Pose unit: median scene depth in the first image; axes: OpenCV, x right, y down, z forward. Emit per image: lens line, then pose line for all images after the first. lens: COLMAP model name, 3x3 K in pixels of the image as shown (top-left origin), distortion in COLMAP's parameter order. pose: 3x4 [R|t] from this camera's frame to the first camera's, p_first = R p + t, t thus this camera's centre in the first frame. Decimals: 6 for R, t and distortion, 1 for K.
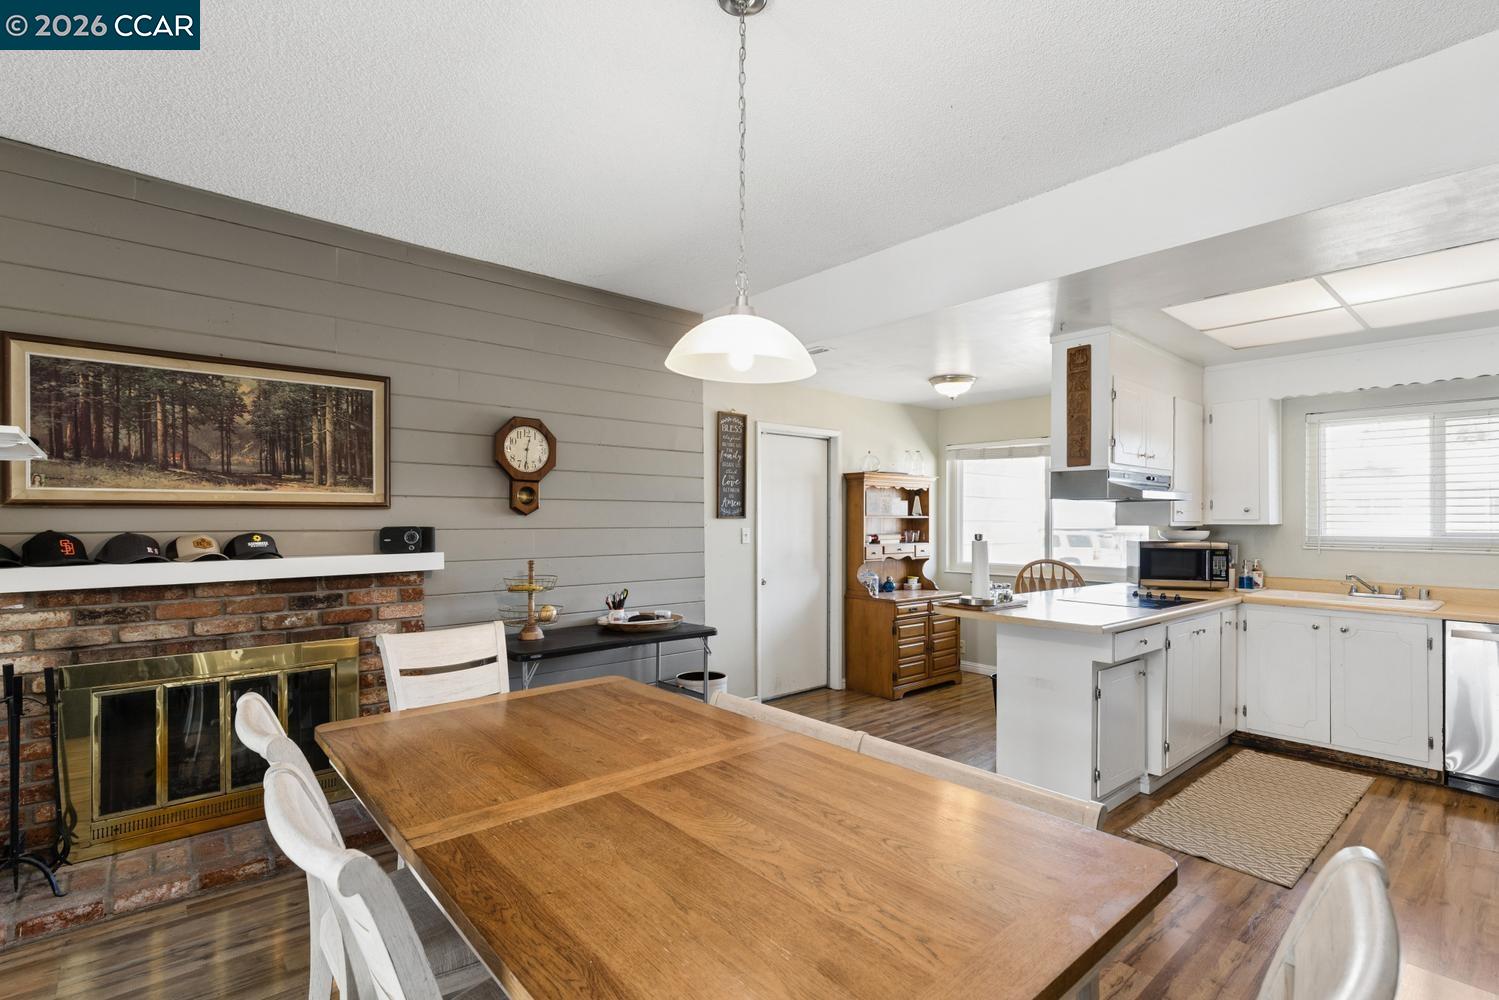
lens RADIAL K [[699.4, 0, 749.2], [0, 699.4, 511.2], [0, 0, 1]] dist [0.010066, -0.003385]
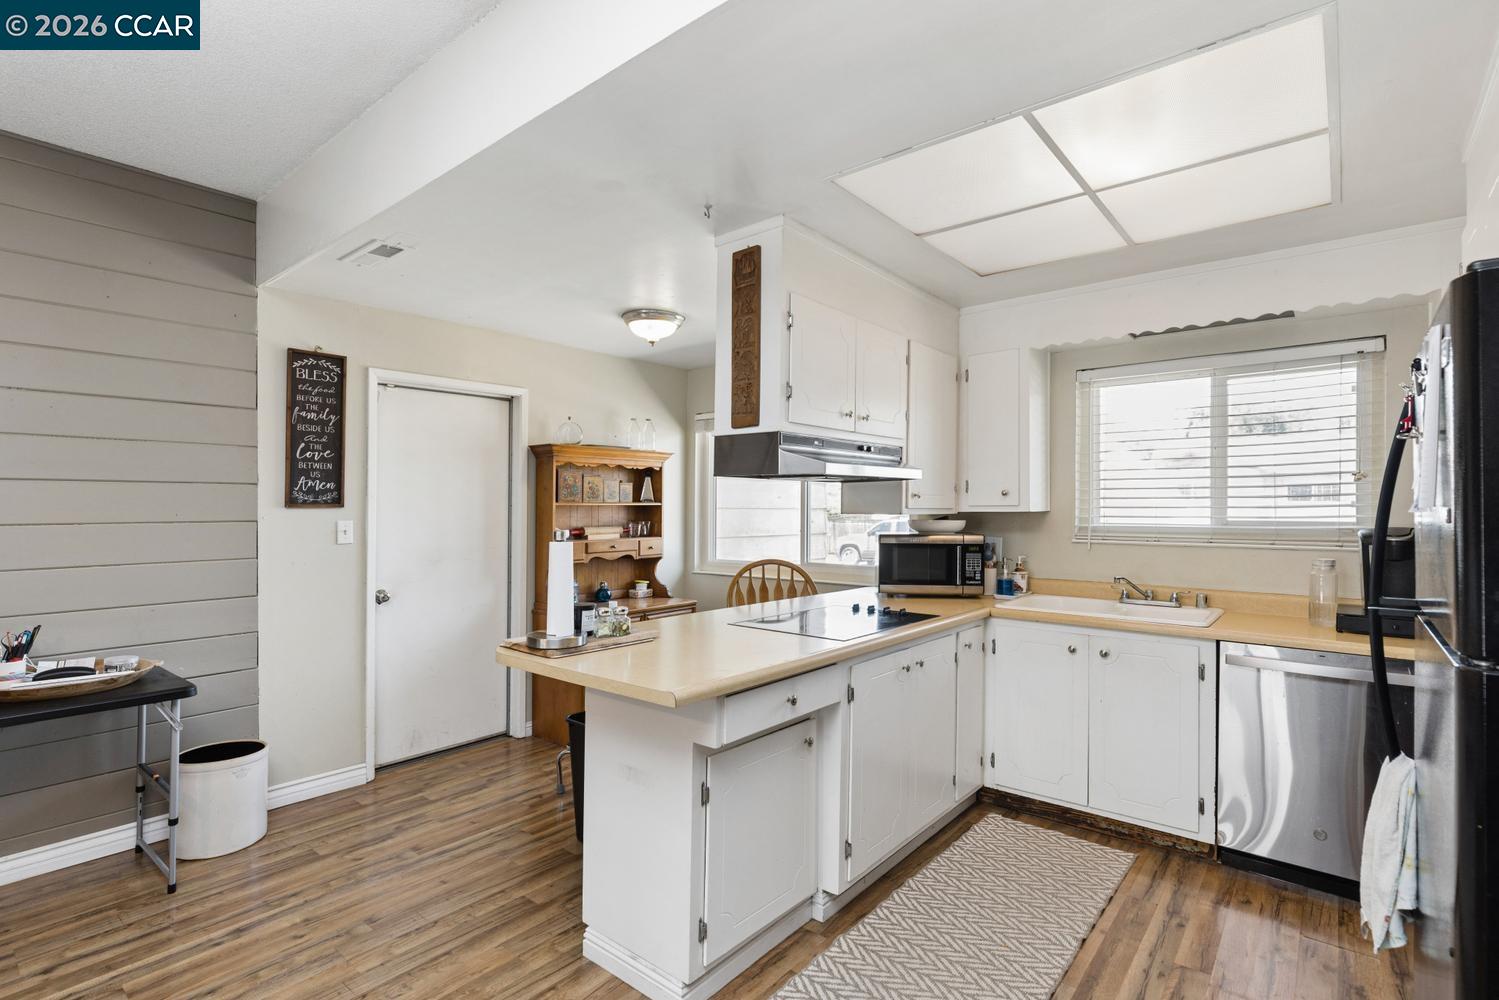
lens RADIAL K [[708.3, 0, 754.2], [0, 708.3, 505.1], [0, 0, 1]] dist [-0.000048, 0.001993]
pose [[0.987233, -0.004593, 0.159216, 0.369935], [0.003018, 0.999944, 0.010133, 0.003356], [-0.159254, -0.009523, 0.987192, 0.327909]]
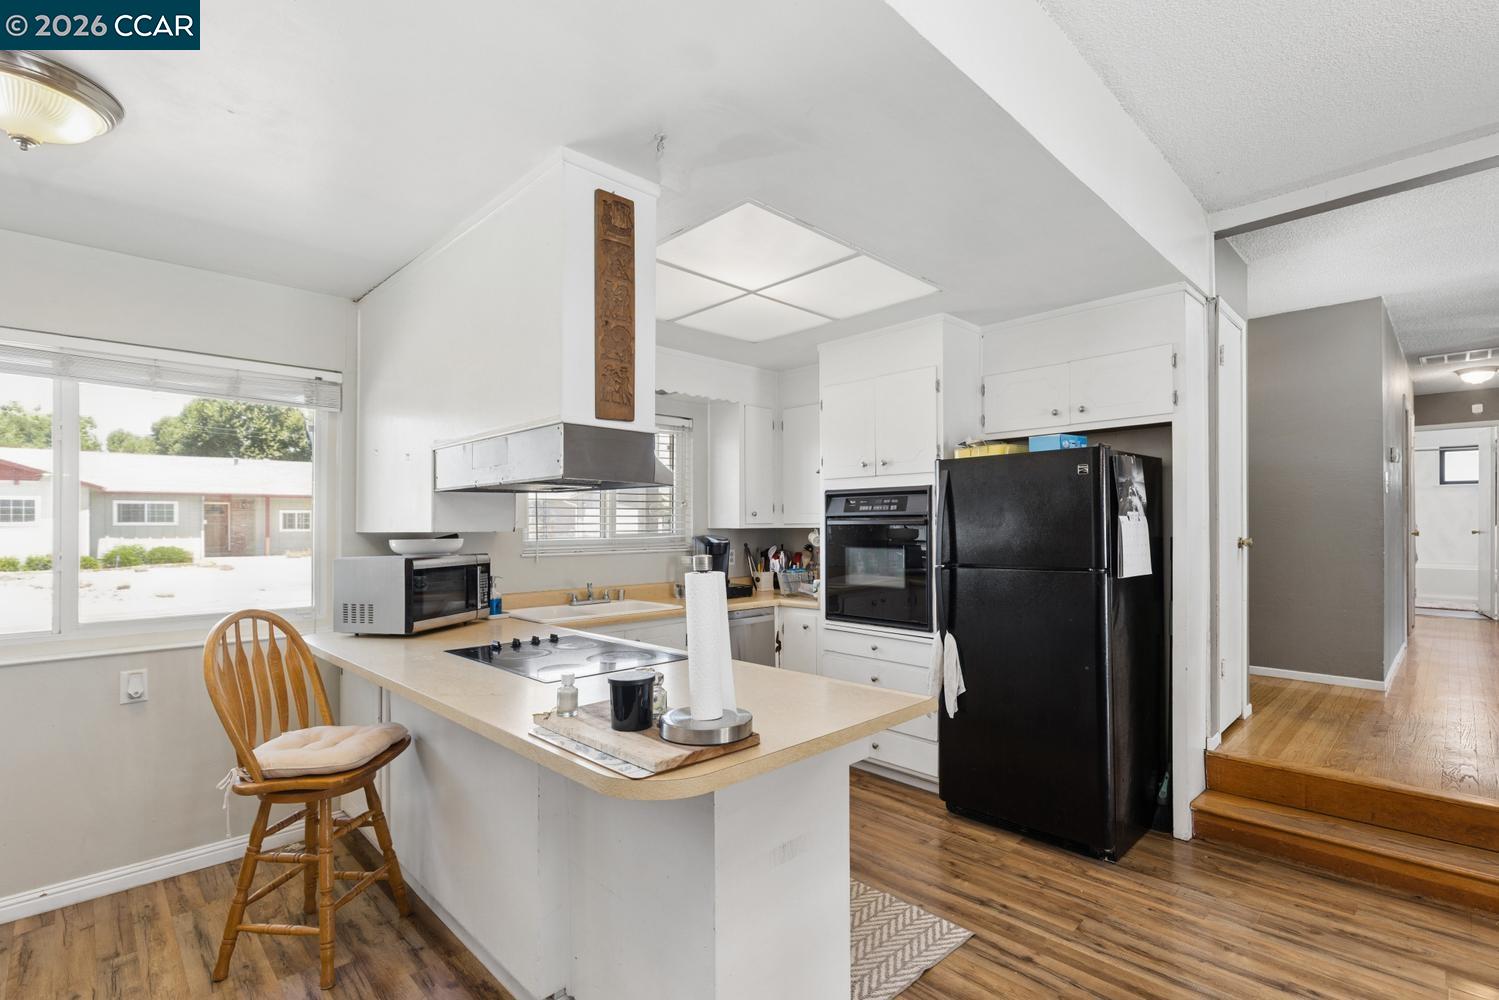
lens RADIAL K [[699.4, 0, 762.1], [0, 699.4, 518.4], [0, 0, 1]] dist [0.010066, -0.003385]
pose [[-0.053043, 0.005625, 0.998576, -0.066213], [-0.010596, 0.999925, -0.006195, 0.012494], [-0.998536, -0.010910, -0.052979, 0.916600]]
